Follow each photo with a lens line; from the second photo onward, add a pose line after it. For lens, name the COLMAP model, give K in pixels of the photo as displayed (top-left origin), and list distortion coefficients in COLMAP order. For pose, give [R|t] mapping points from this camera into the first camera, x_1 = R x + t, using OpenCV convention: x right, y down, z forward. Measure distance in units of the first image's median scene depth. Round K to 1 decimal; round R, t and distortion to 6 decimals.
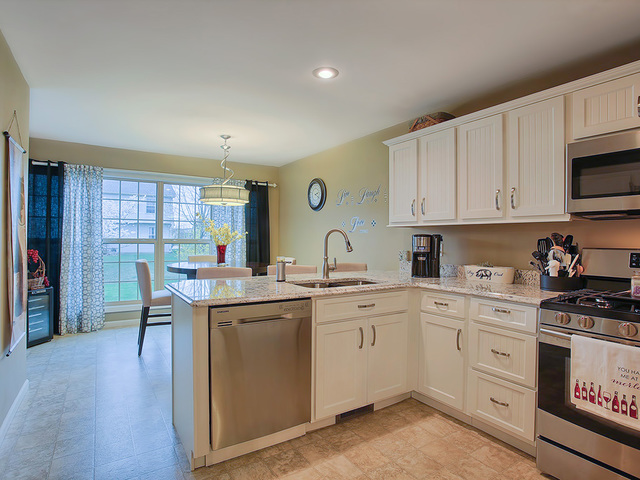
lens RADIAL K [[353.7, 0, 313.9], [0, 353.7, 240.7], [0, 0, 1]] dist [-0.052003, 0.004312]
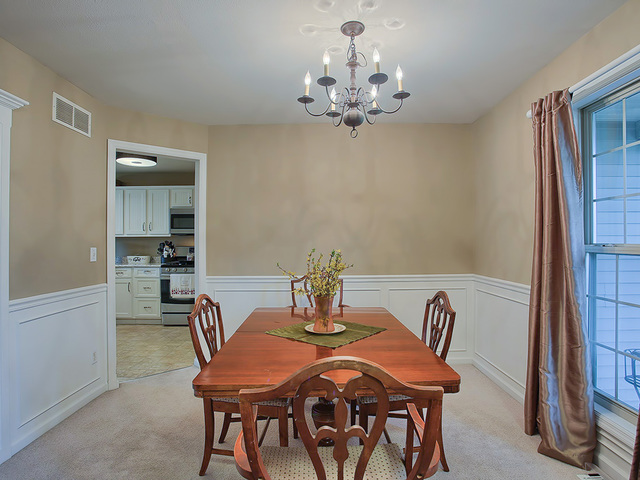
lens RADIAL K [[353.7, 0, 315.4], [0, 353.7, 240.2], [0, 0, 1]] dist [-0.052003, 0.004312]
pose [[0.554519, -0.008785, 0.832125, -0.870256], [0.012863, 0.999915, 0.001984, -0.017269], [-0.832072, 0.009603, 0.554585, -1.397337]]
